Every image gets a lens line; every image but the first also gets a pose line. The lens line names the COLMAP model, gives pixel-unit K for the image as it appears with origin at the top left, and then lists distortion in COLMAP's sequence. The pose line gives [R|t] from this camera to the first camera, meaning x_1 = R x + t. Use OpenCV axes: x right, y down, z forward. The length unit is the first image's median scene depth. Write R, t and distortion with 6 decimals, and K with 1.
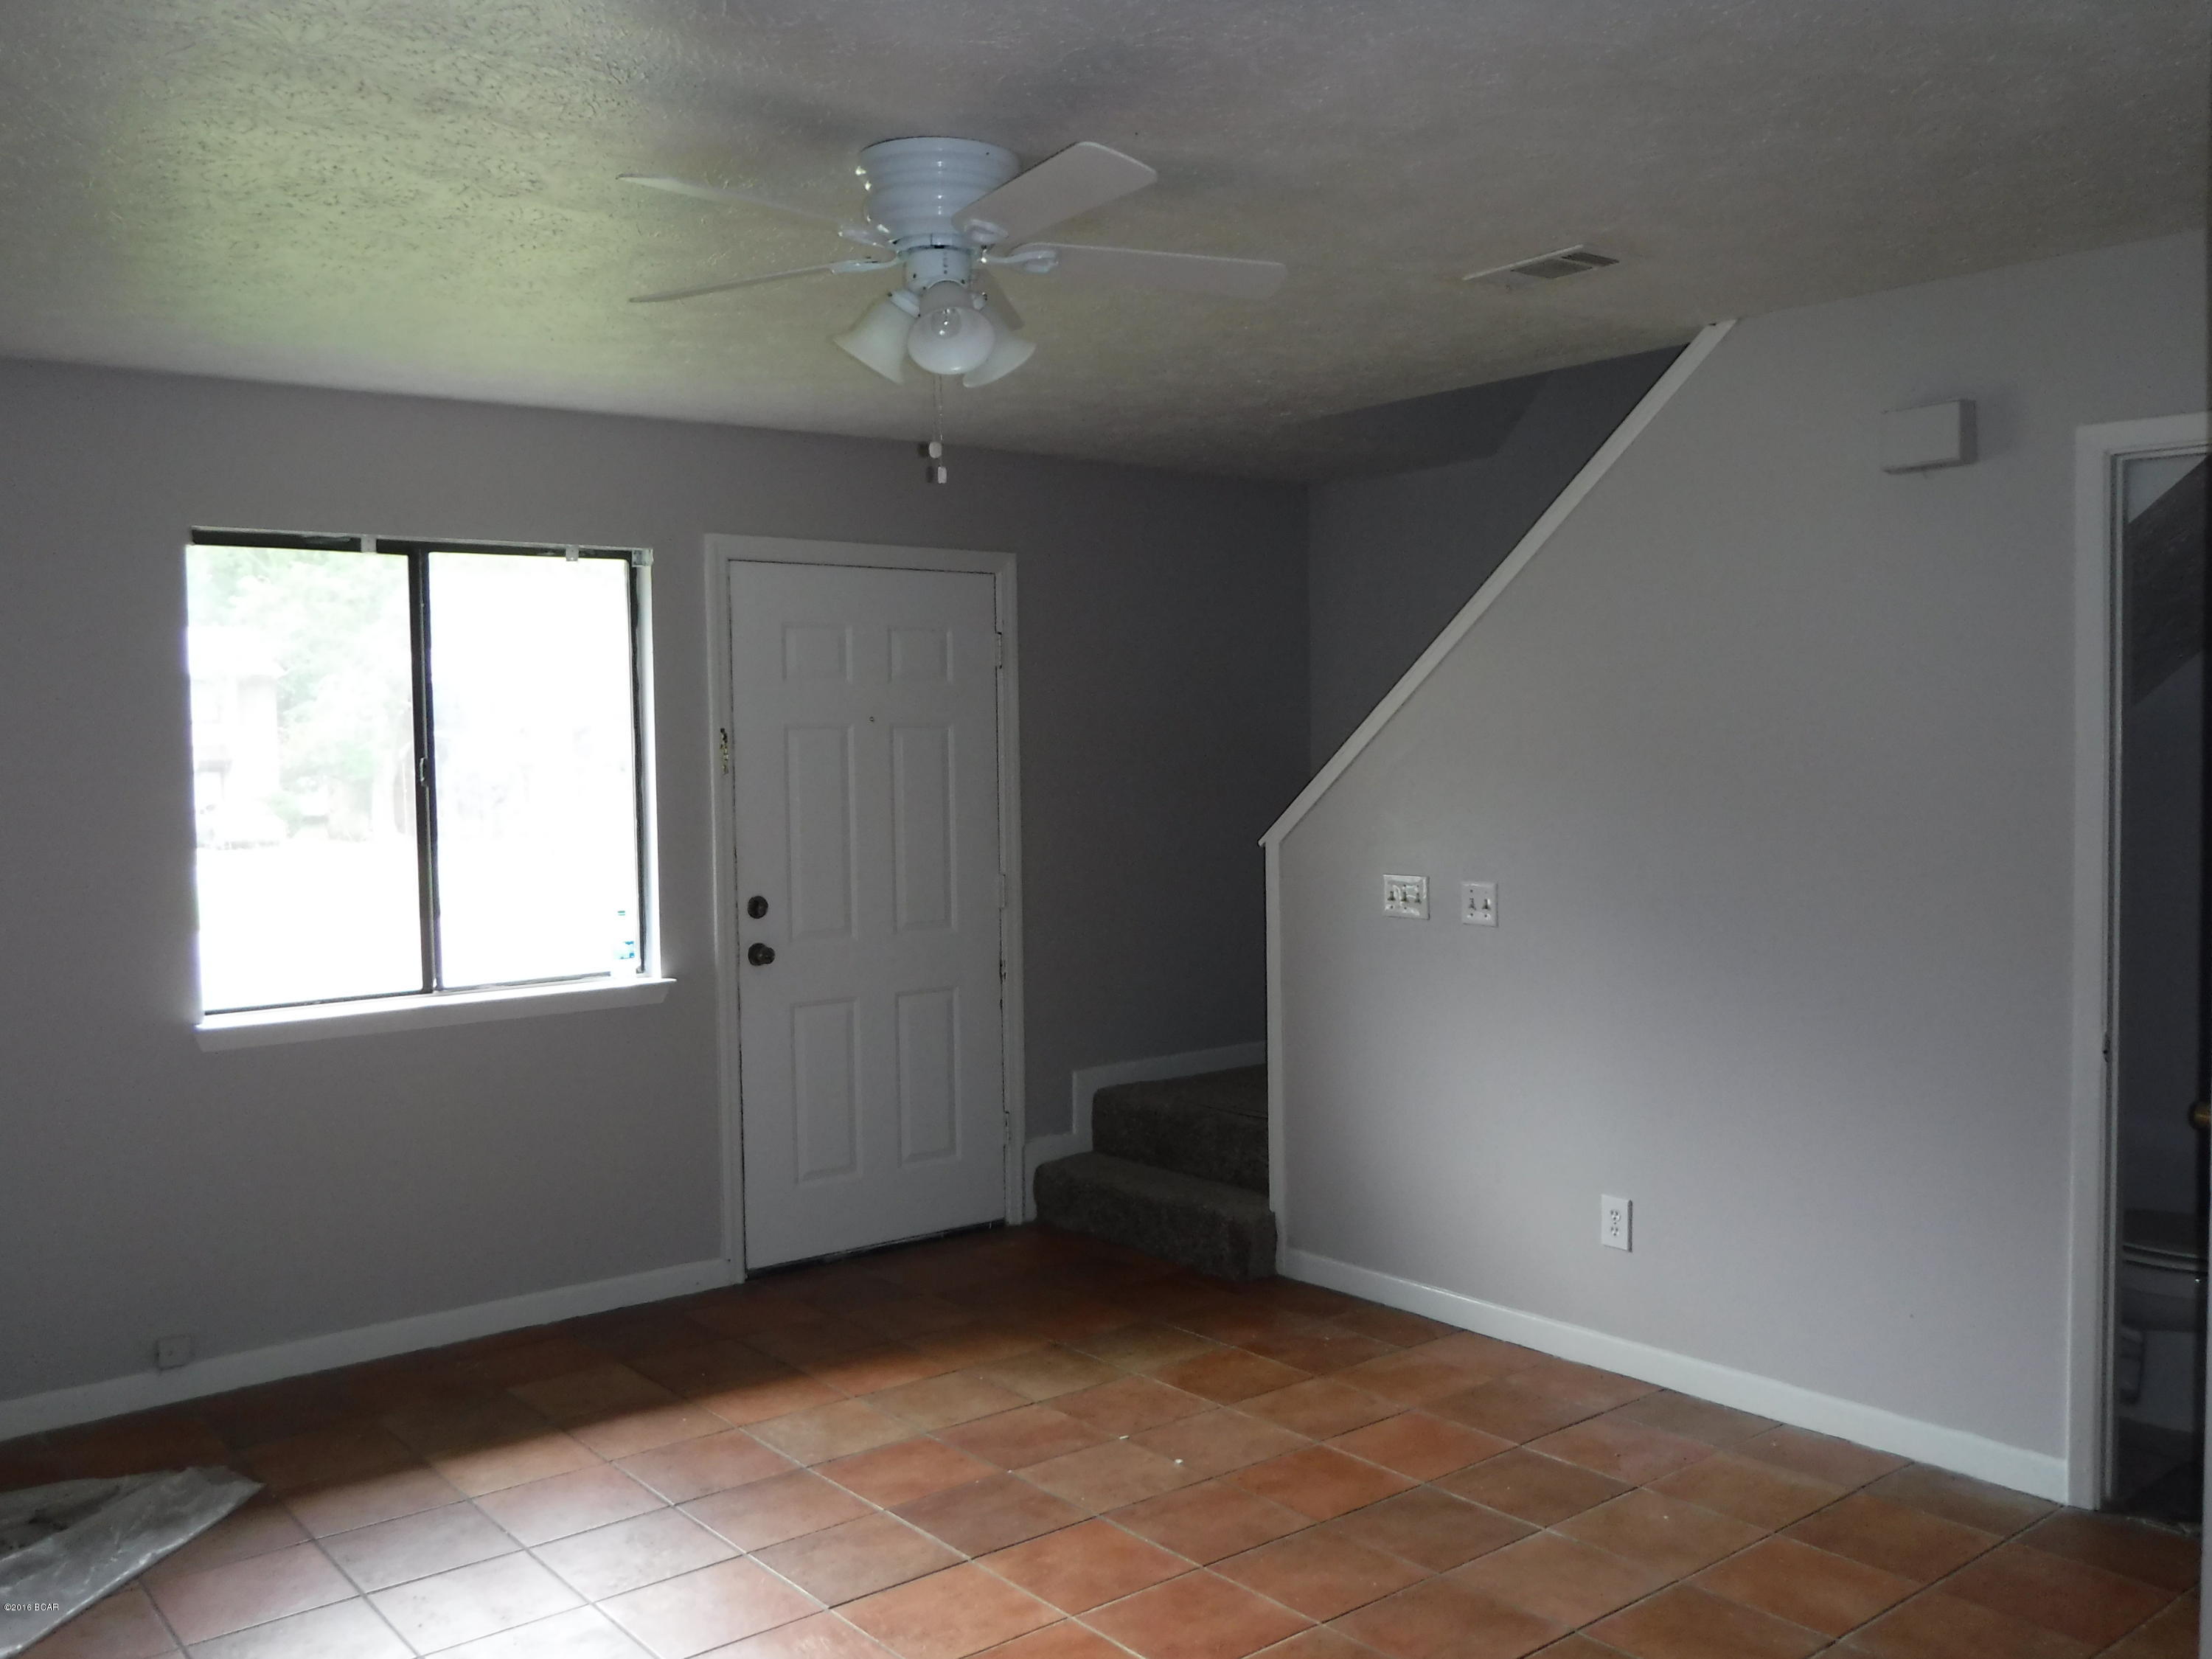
lens RADIAL K [[1873.5, 0, 1126.1], [0, 1873.5, 820.9], [0, 0, 1]] dist [-0.063976, 0.056693]
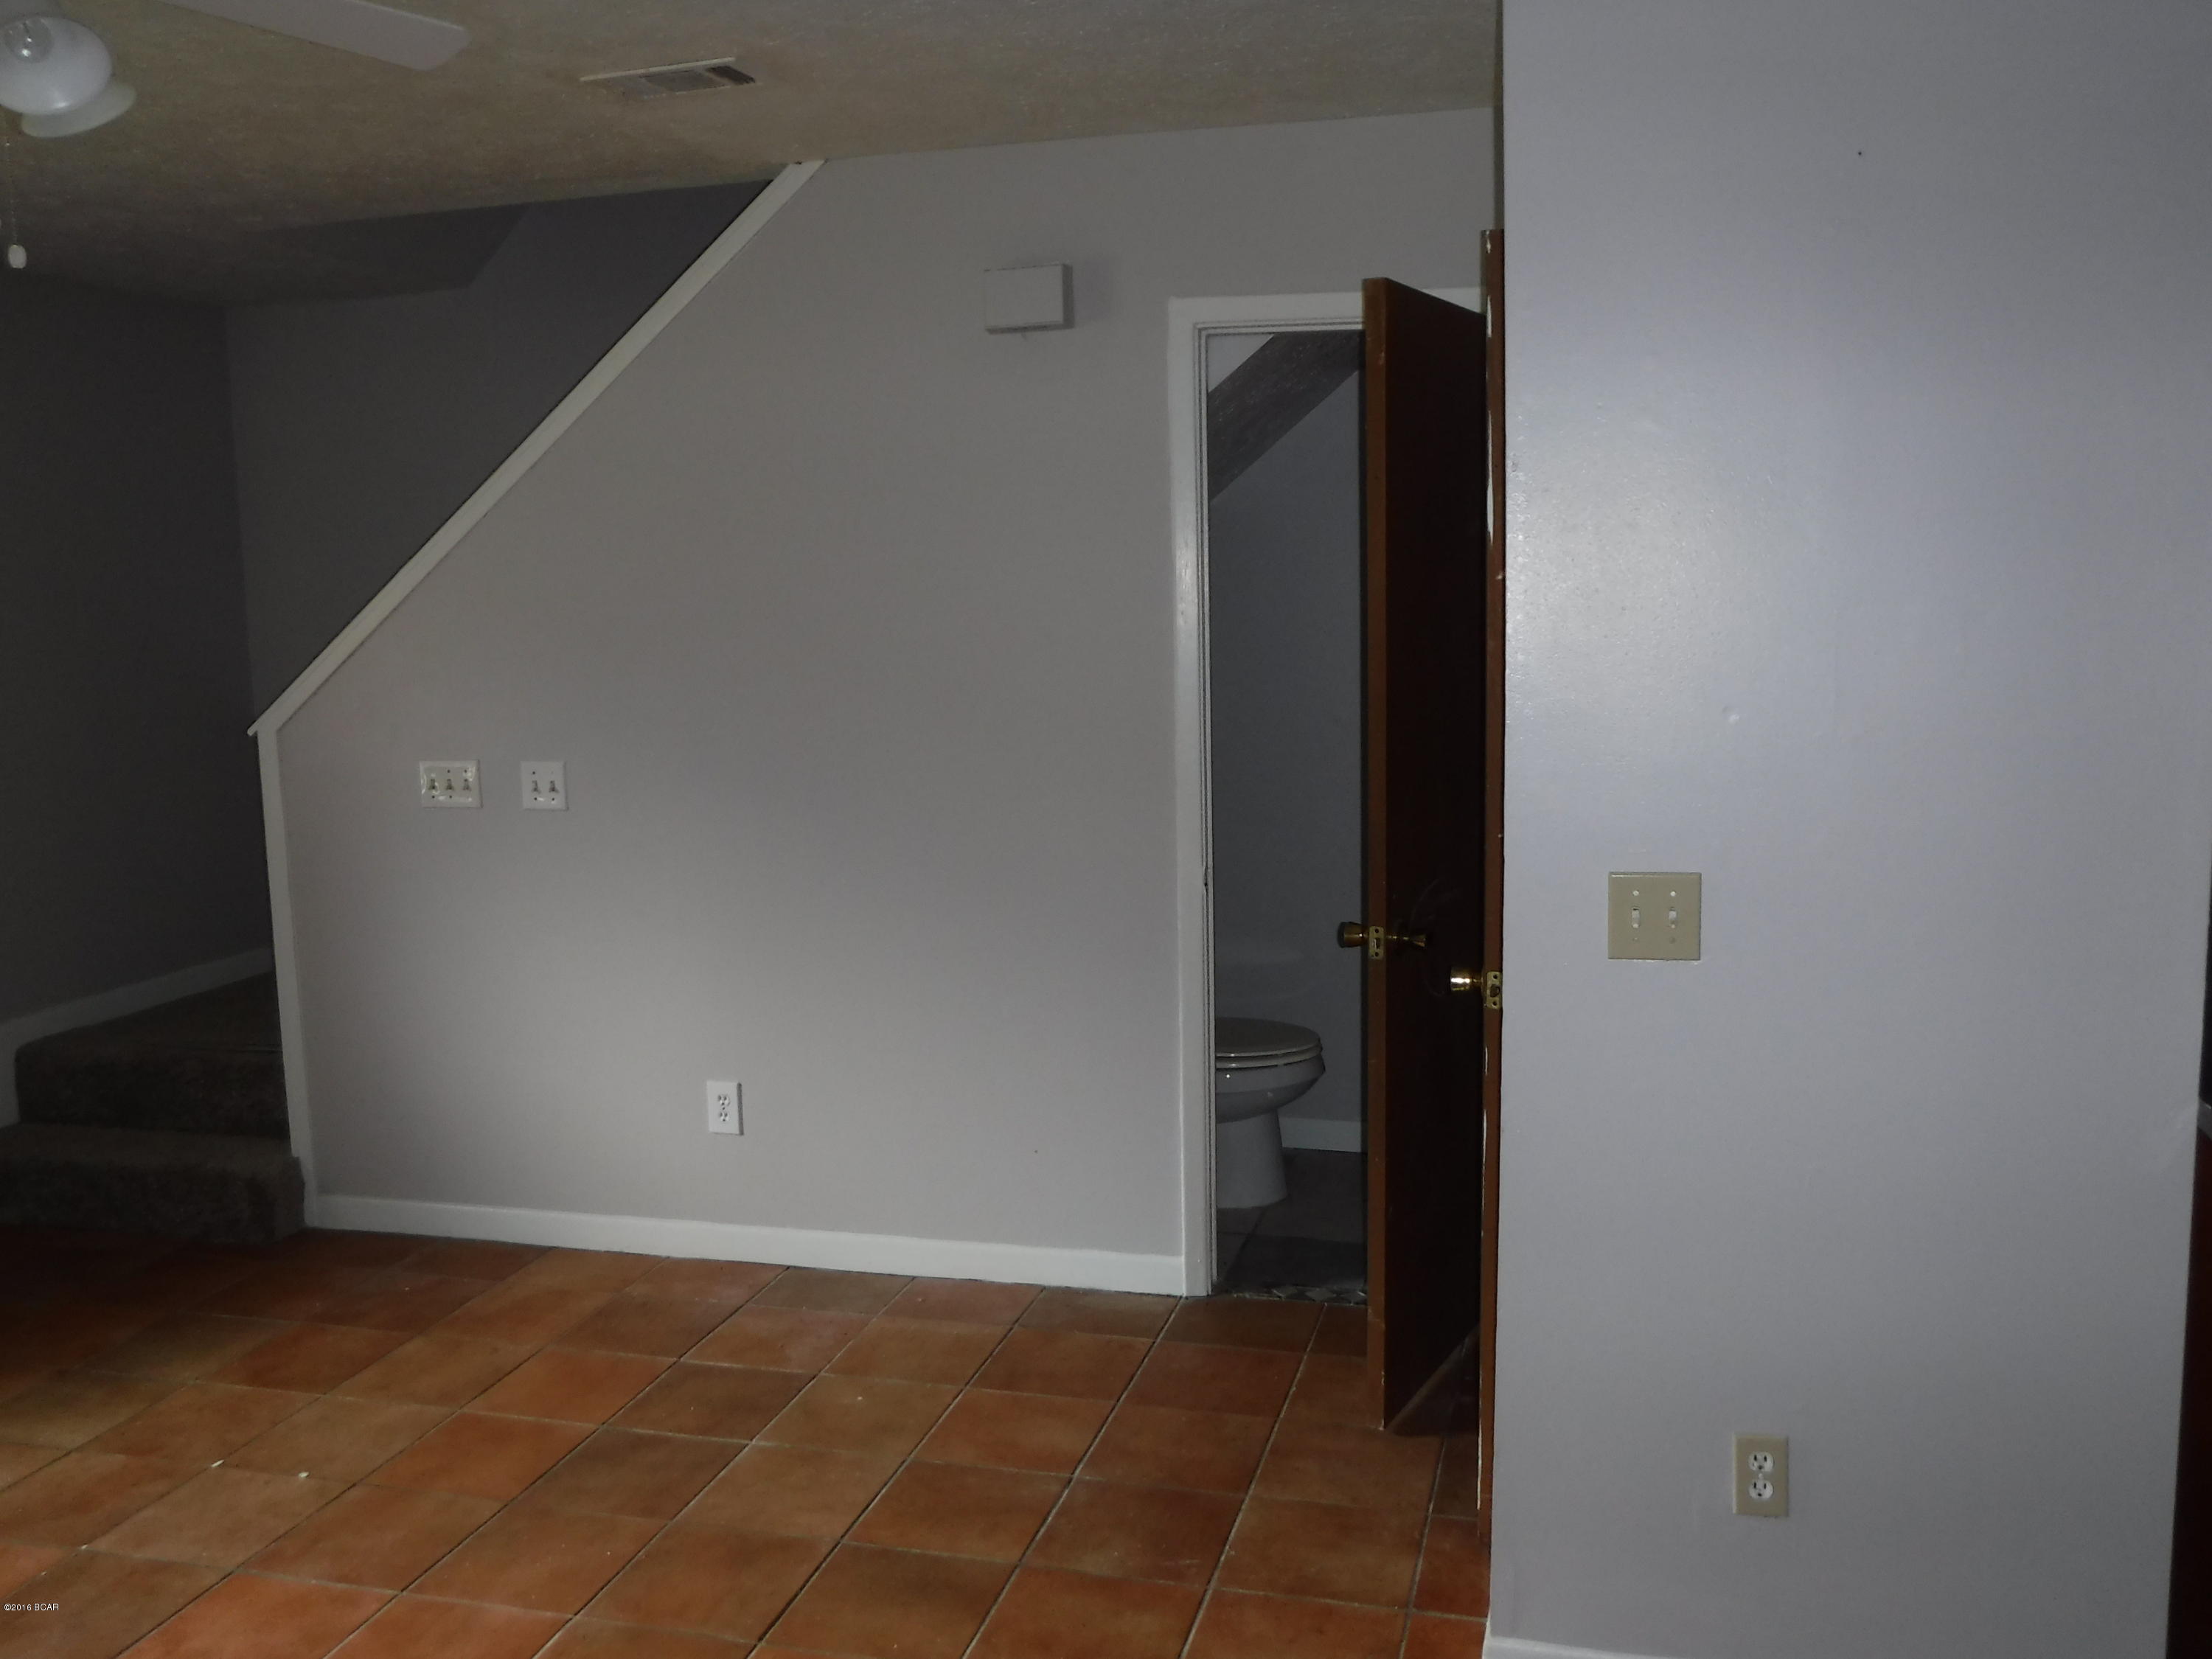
lens RADIAL K [[1873.5, 0, 1107.9], [0, 1873.5, 807.8], [0, 0, 1]] dist [-0.063976, 0.056693]
pose [[0.812121, -0.079108, 0.578102, -0.125759], [0.038373, 0.995863, 0.082368, -0.010465], [-0.582226, -0.044710, 0.811796, 0.115344]]
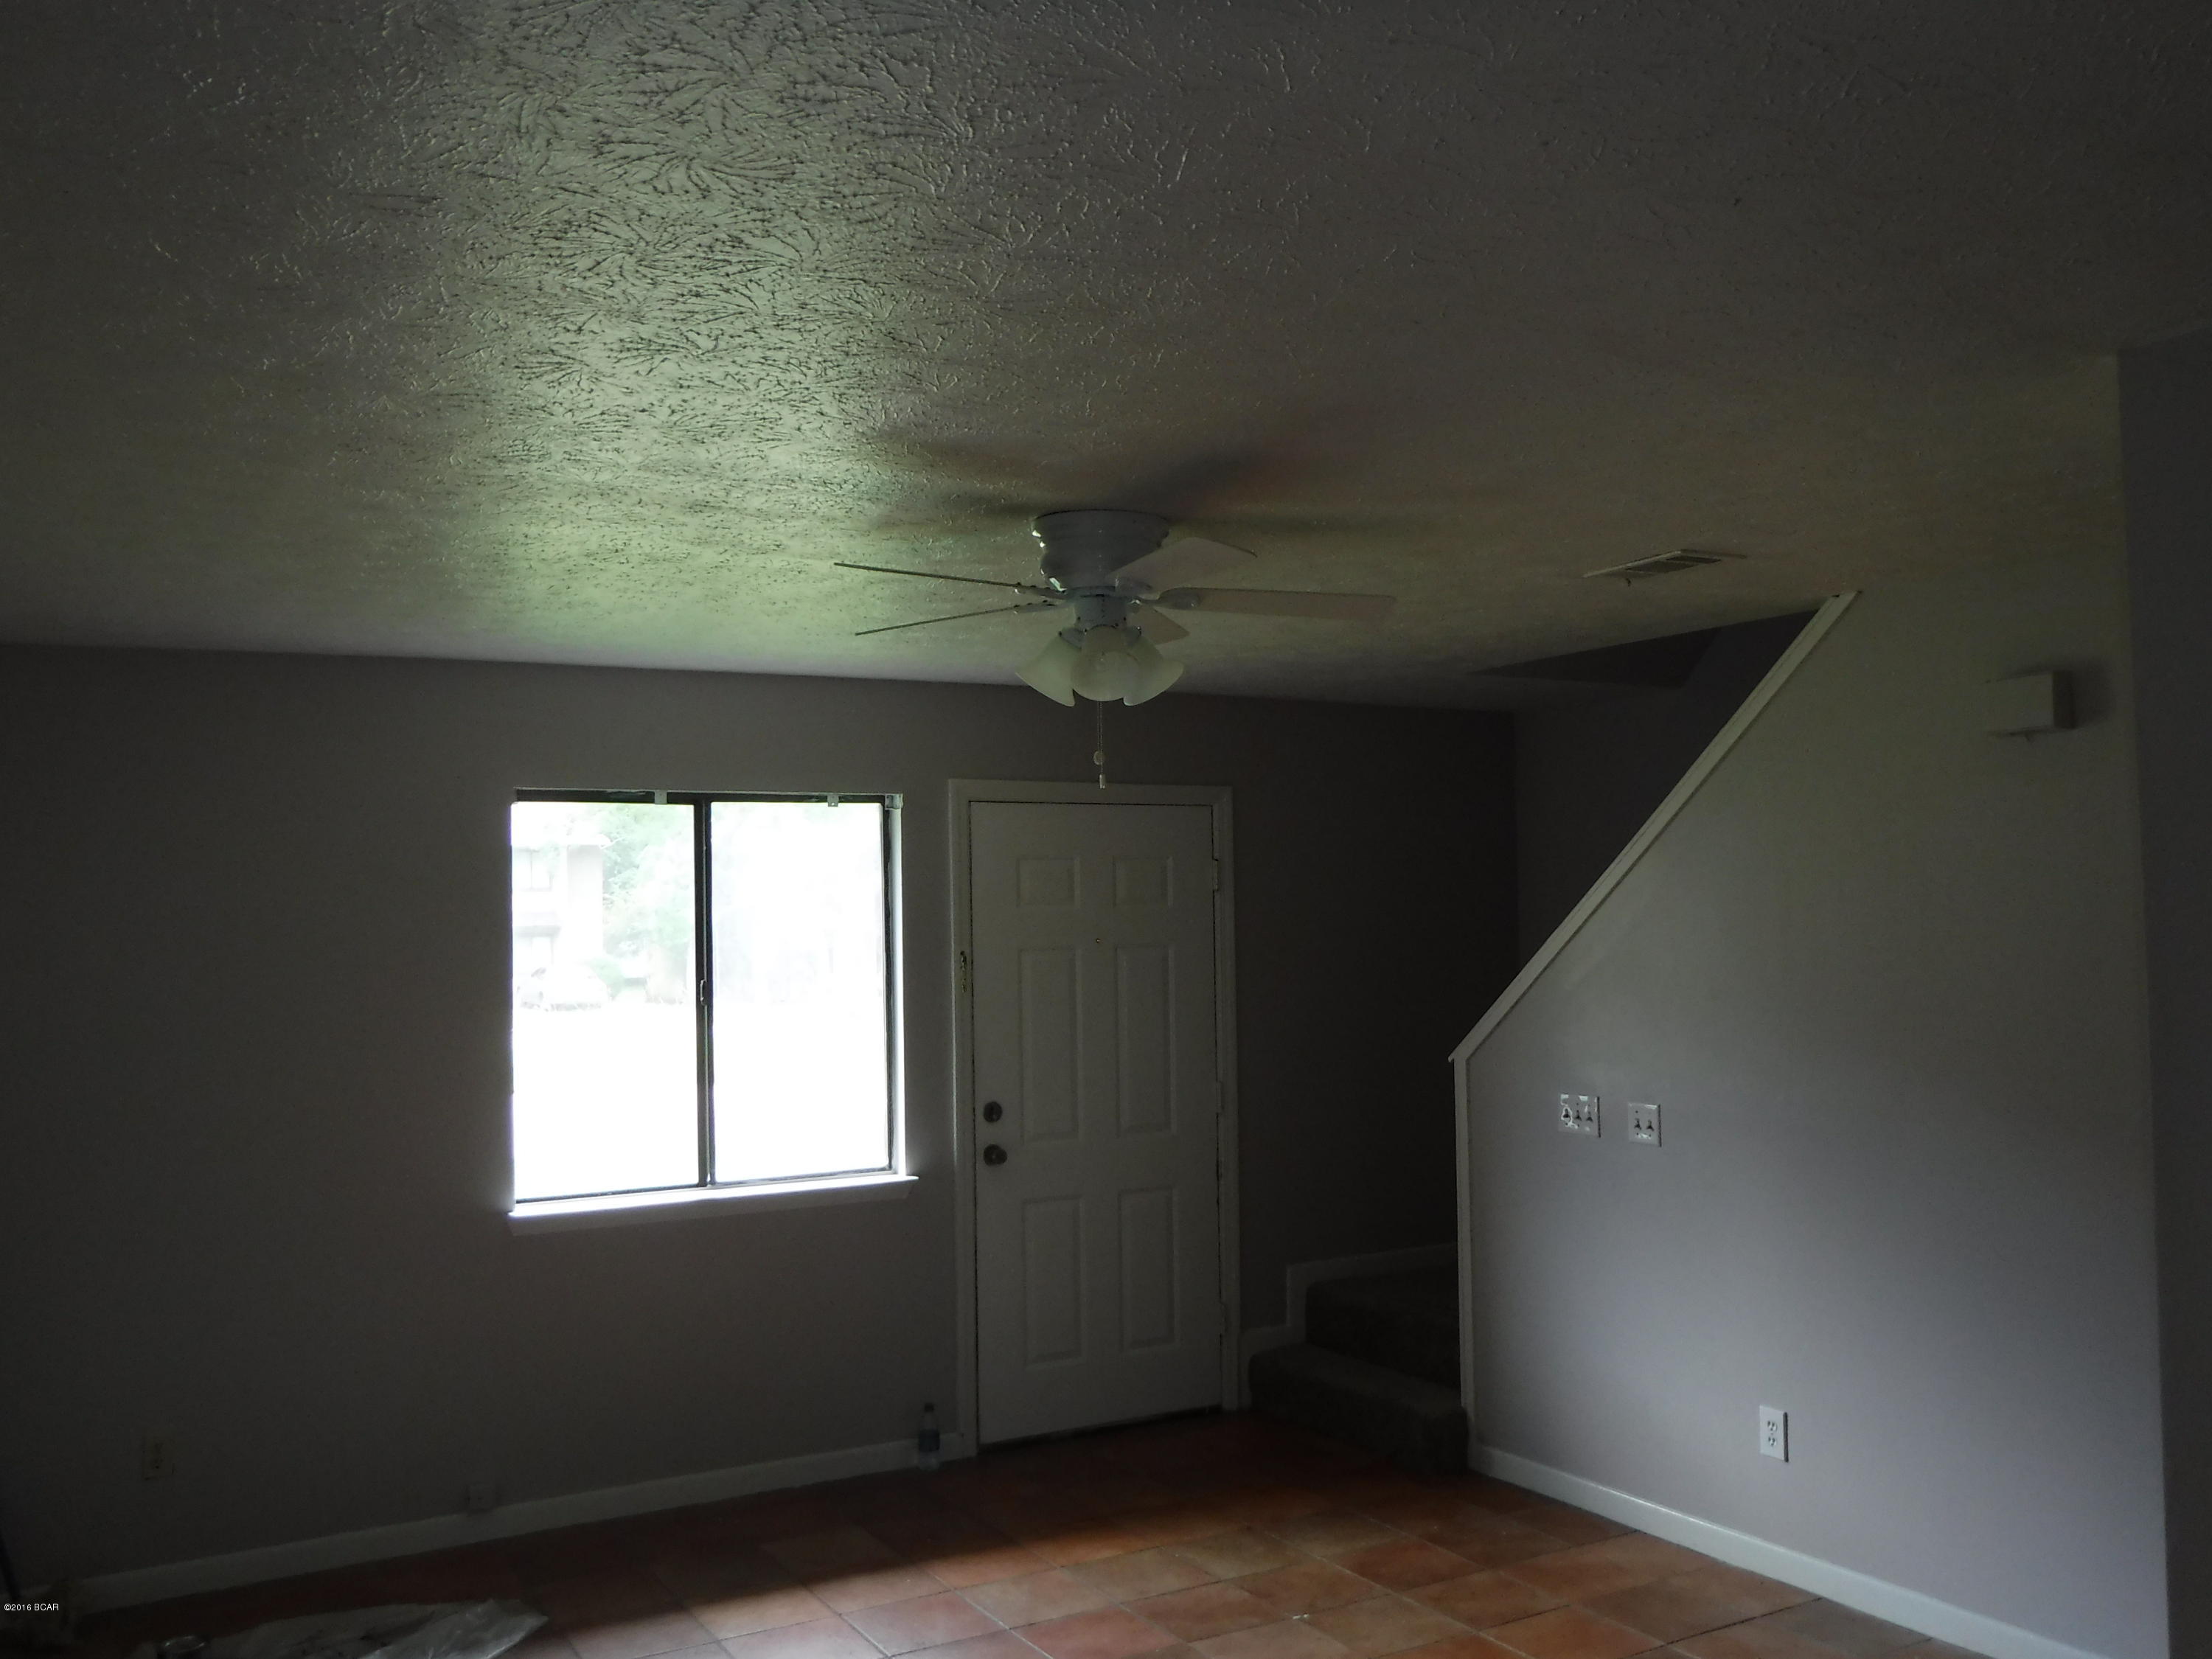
lens RADIAL K [[1873.5, 0, 1125.2], [0, 1873.5, 829.0], [0, 0, 1]] dist [-0.063976, 0.056693]
pose [[0.987793, -0.008245, -0.155554, 0.070108], [-0.004839, 0.996492, -0.083546, -0.037016], [0.155697, 0.083279, 0.984288, -0.121028]]
